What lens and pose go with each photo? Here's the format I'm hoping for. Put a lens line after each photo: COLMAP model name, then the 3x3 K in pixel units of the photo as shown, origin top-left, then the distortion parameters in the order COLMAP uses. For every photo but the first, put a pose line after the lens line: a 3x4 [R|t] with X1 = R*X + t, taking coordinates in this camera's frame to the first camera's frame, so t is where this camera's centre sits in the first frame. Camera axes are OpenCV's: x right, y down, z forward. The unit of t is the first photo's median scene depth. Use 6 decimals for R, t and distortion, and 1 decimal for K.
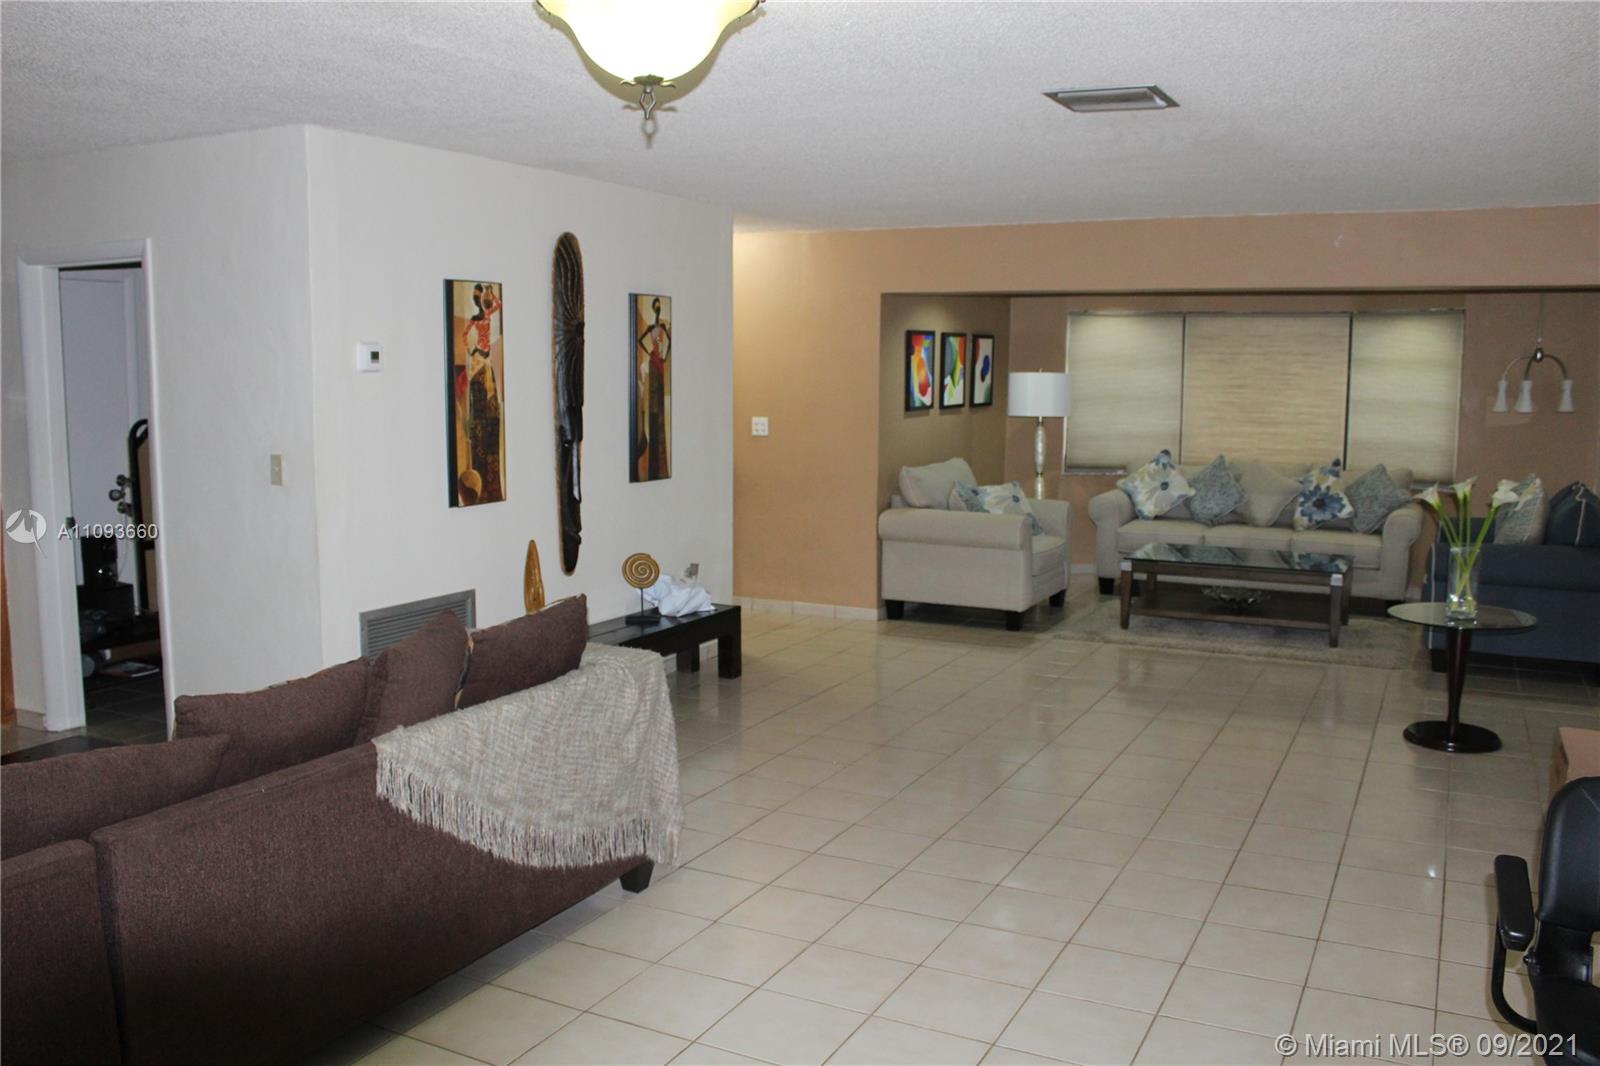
lens RADIAL K [[1332.0, 0, 800.0], [0, 1332.0, 533.0], [0, 0, 1]] dist [-0.167142, 0.148592]
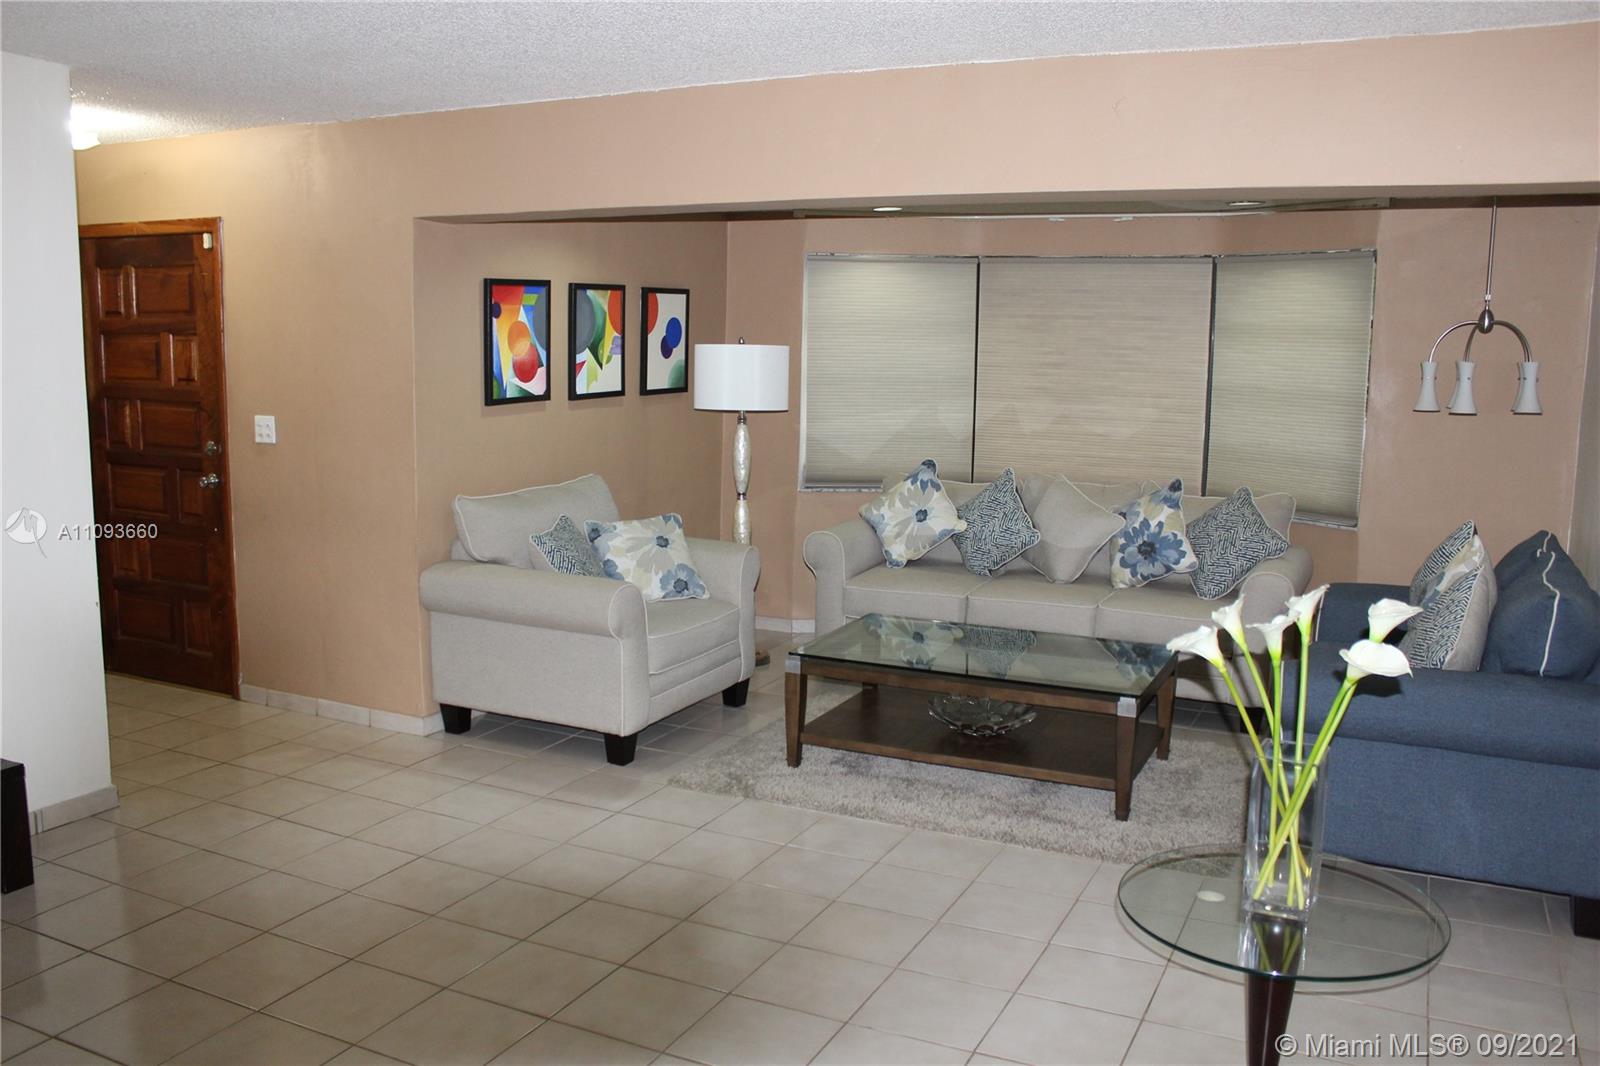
lens RADIAL K [[1332.0, 0, 800.0], [0, 1332.0, 533.0], [0, 0, 1]] dist [-0.167142, 0.148592]
pose [[0.999654, 0.004528, 0.025919, 0.206947], [-0.005135, 0.999713, 0.023408, -0.044302], [-0.025805, -0.023533, 0.999390, 0.346756]]
